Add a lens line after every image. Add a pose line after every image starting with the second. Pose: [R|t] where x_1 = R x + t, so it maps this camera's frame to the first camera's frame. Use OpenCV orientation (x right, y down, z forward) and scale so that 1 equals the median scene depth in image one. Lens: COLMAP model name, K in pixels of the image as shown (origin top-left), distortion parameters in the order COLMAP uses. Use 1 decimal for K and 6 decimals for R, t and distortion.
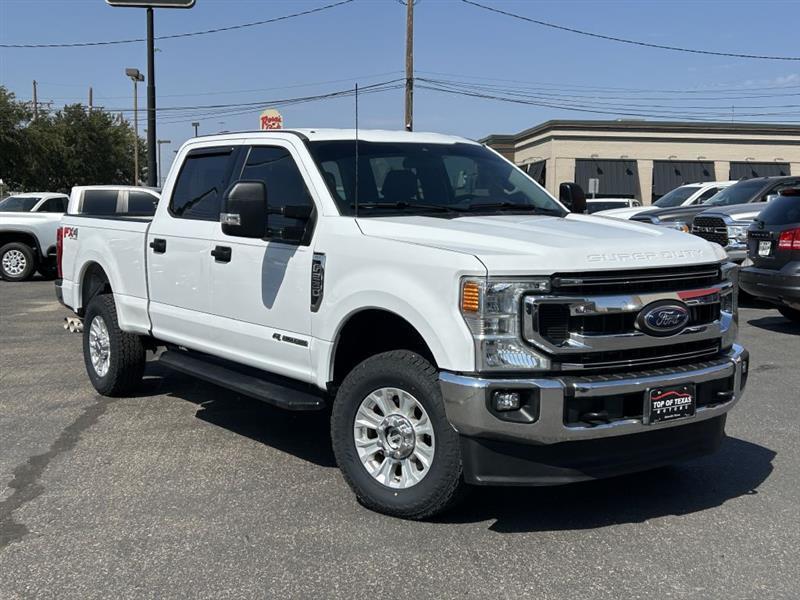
lens RADIAL K [[1058.8, 0, 391.9], [0, 1058.8, 299.7], [0, 0, 1]] dist [0.046512, 0.000000]
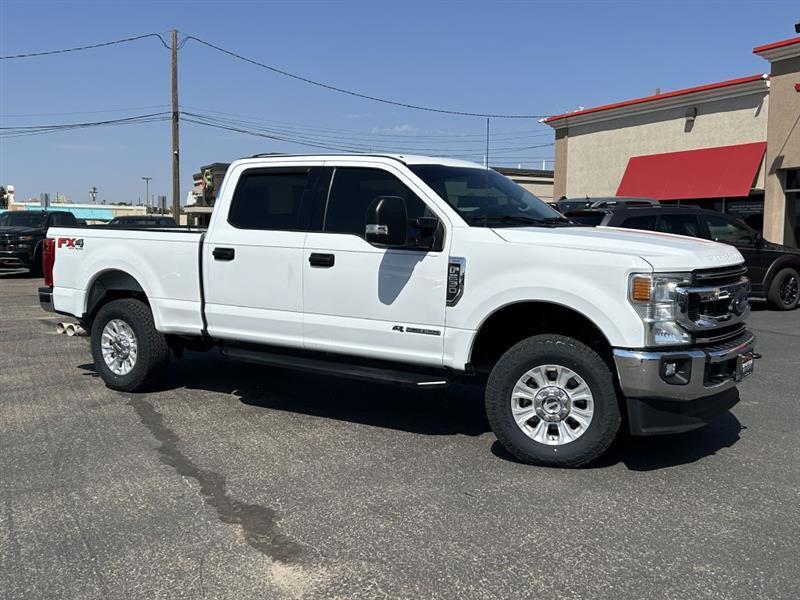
lens RADIAL K [[864.9, 0, 404.5], [0, 864.9, 305.4], [0, 0, 1]] dist [0.038199, 0.000000]
pose [[0.936164, -0.028079, 0.350439, -0.469966], [0.025910, 0.999605, 0.010877, -0.001813], [-0.350606, -0.001103, 0.936522, 0.095122]]
